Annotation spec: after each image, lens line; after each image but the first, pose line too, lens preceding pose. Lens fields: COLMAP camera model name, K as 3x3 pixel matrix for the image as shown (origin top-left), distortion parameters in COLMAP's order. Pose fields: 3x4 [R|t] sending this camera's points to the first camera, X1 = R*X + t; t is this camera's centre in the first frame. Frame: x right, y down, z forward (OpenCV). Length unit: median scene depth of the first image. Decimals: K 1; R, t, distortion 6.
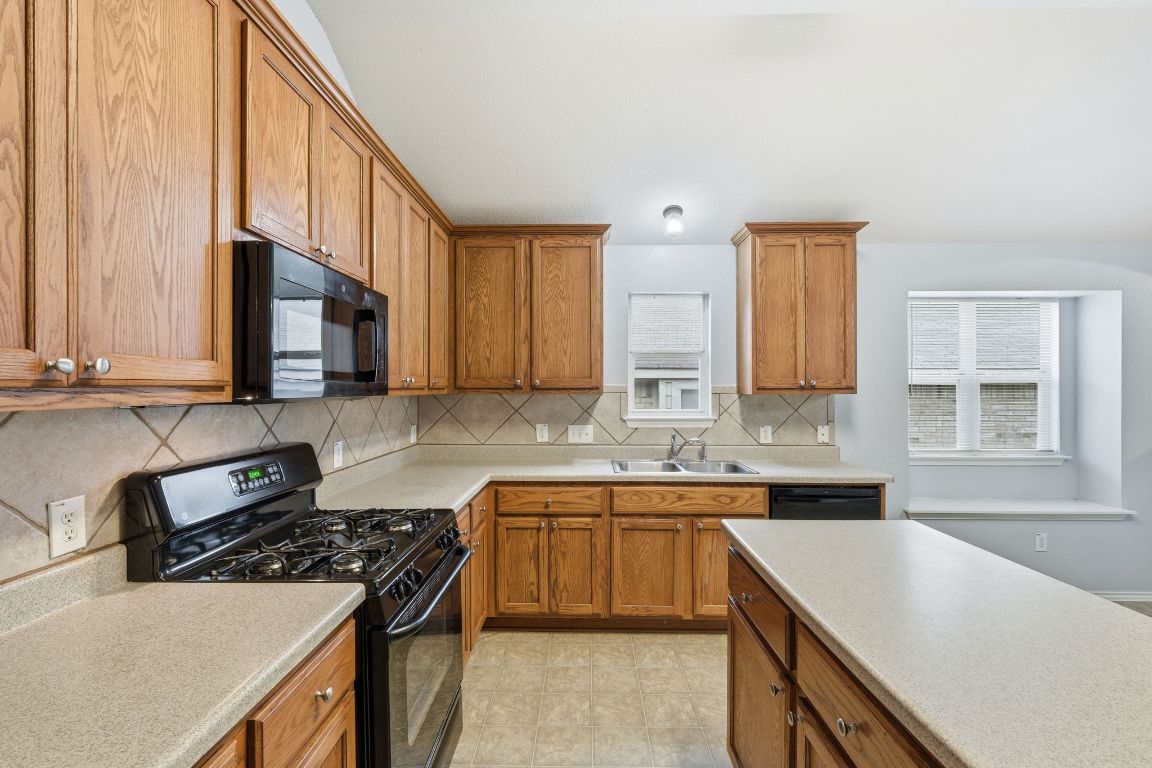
lens RADIAL K [[508.1, 0, 568.9], [0, 508.1, 387.6], [0, 0, 1]] dist [0.000503, 0.000124]
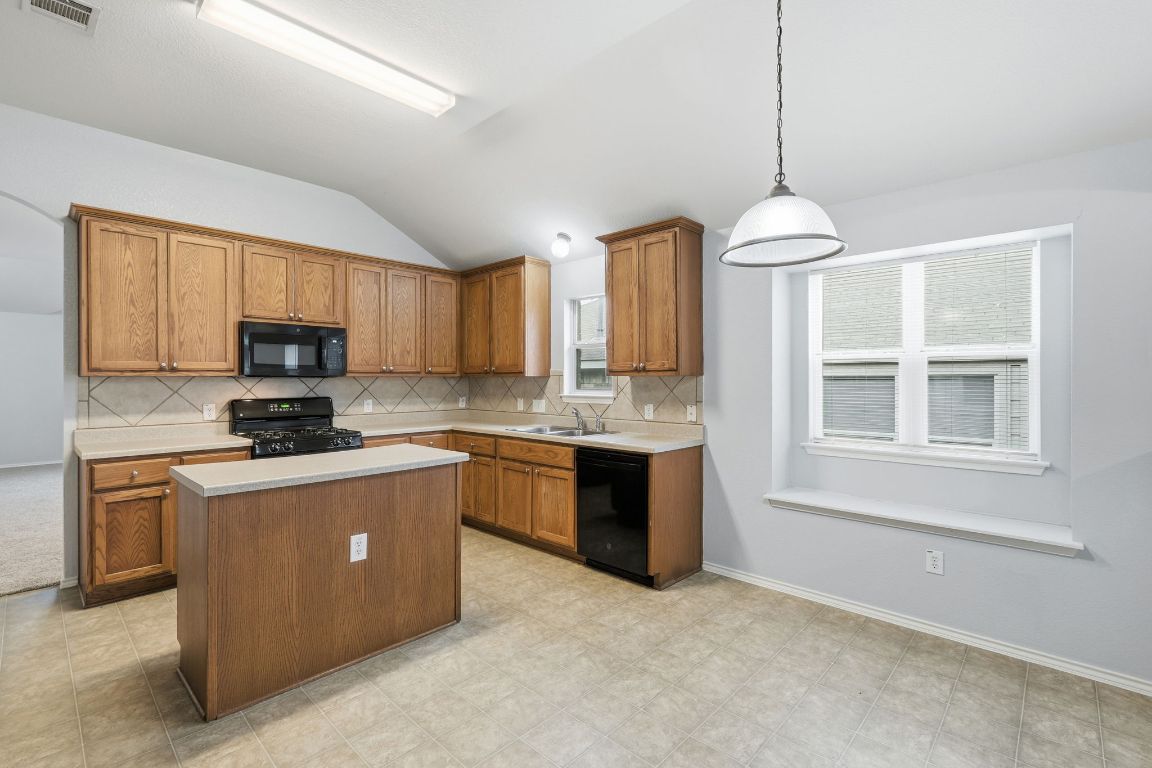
lens RADIAL K [[519.0, 0, 572.4], [0, 519.0, 381.5], [0, 0, 1]] dist [-0.000441, -0.000090]
pose [[0.741213, 0.002313, -0.671266, 1.140369], [0.001623, 0.999985, 0.005238, 0.019474], [0.671268, -0.004972, 0.741198, 0.024818]]
